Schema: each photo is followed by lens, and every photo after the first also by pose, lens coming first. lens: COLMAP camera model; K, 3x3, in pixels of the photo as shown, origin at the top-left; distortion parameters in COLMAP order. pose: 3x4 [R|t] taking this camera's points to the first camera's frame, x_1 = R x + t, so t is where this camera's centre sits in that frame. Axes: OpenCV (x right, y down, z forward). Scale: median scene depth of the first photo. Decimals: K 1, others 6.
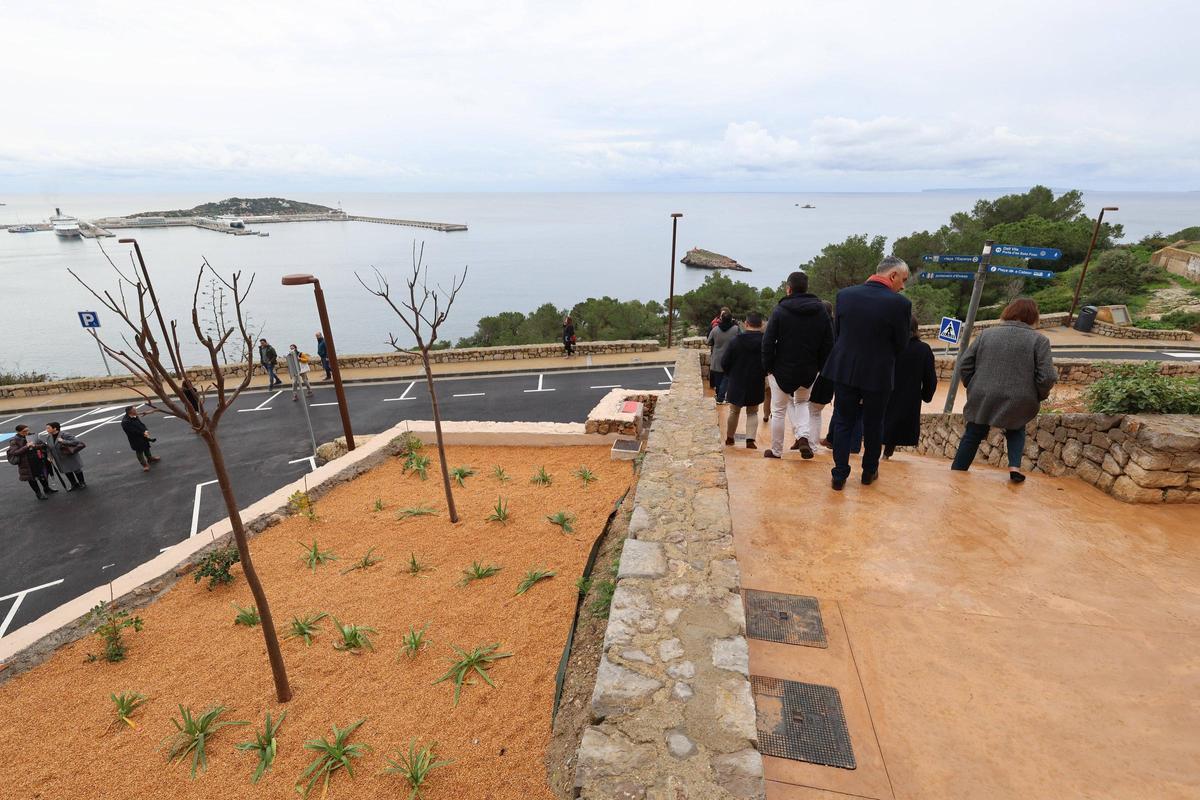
lens RADIAL K [[502.0, 0, 595.4], [0, 502.0, 396.6], [0, 0, 1]] dist [-0.001845, -0.000399]
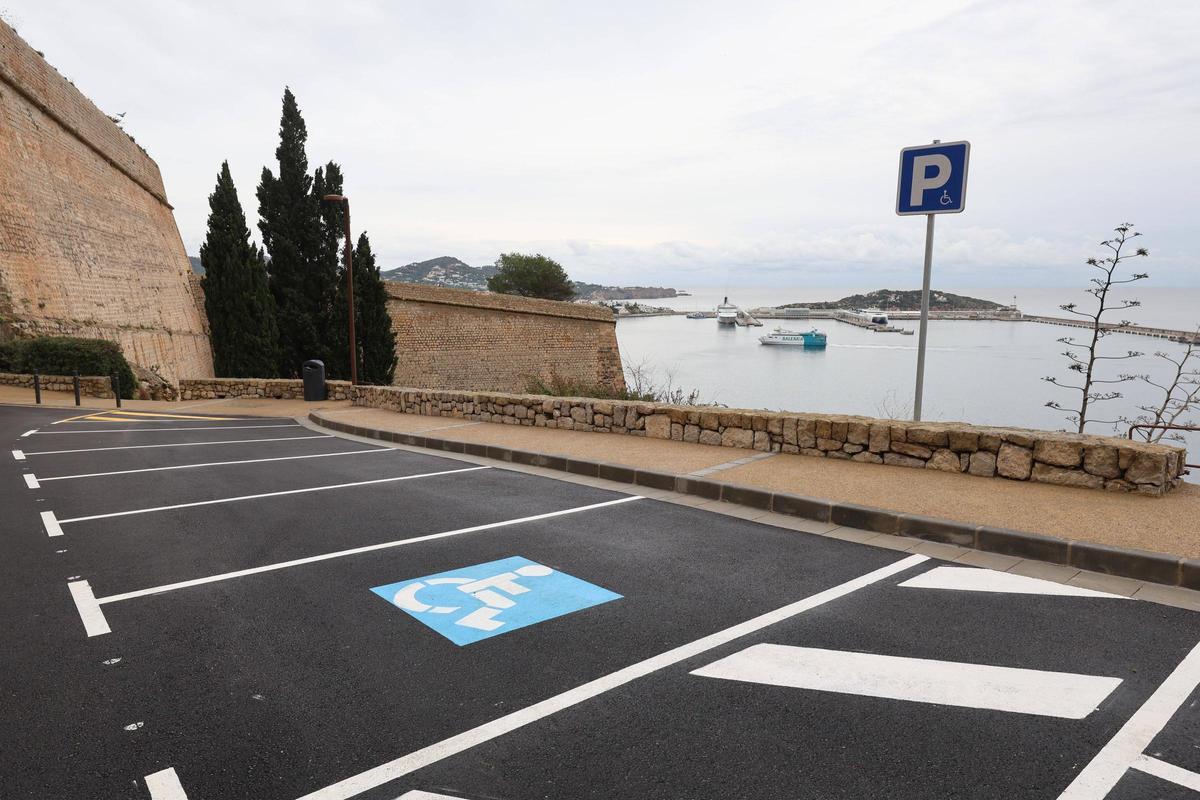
lens RADIAL K [[502.0, 0, 595.4], [0, 502.0, 396.6], [0, 0, 1]] dist [-0.001845, -0.000399]
pose [[0.545055, 0.075021, -0.835037, -0.298773], [-0.304665, 0.945623, -0.113909, 0.008212], [0.781085, 0.316494, 0.538273, 0.260374]]
